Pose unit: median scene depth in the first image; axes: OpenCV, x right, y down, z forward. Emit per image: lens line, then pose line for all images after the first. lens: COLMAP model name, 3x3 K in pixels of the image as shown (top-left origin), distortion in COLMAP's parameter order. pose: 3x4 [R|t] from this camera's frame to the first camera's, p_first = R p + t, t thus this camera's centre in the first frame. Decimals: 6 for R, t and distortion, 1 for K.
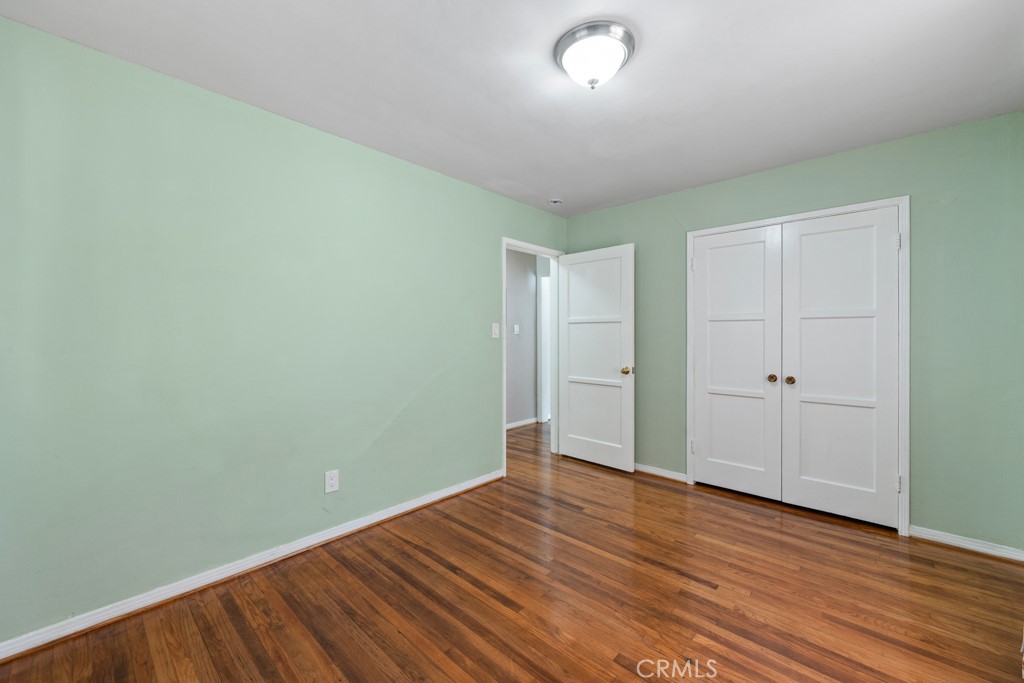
lens RADIAL K [[403.8, 0, 514.6], [0, 403.8, 338.0], [0, 0, 1]] dist [-0.003331, -0.000250]
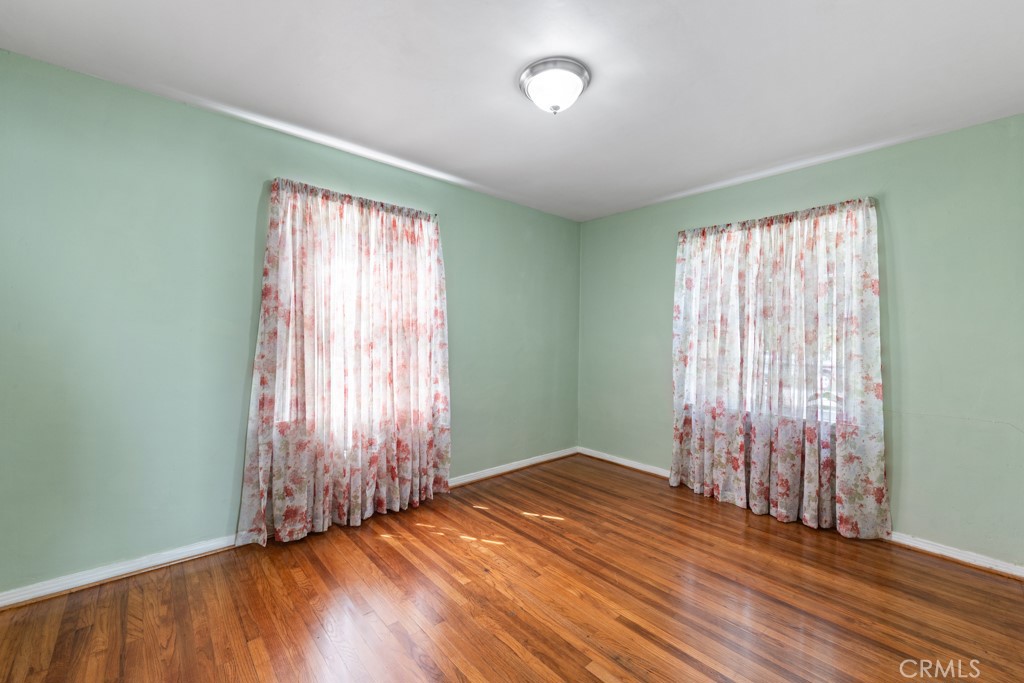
lens RADIAL K [[403.8, 0, 514.6], [0, 403.8, 338.0], [0, 0, 1]] dist [-0.003331, -0.000250]
pose [[-0.994642, -0.012130, 0.102665, 0.178658], [-0.011005, 0.999873, 0.011512, -0.014776], [-0.102791, 0.010320, -0.994649, 2.062864]]
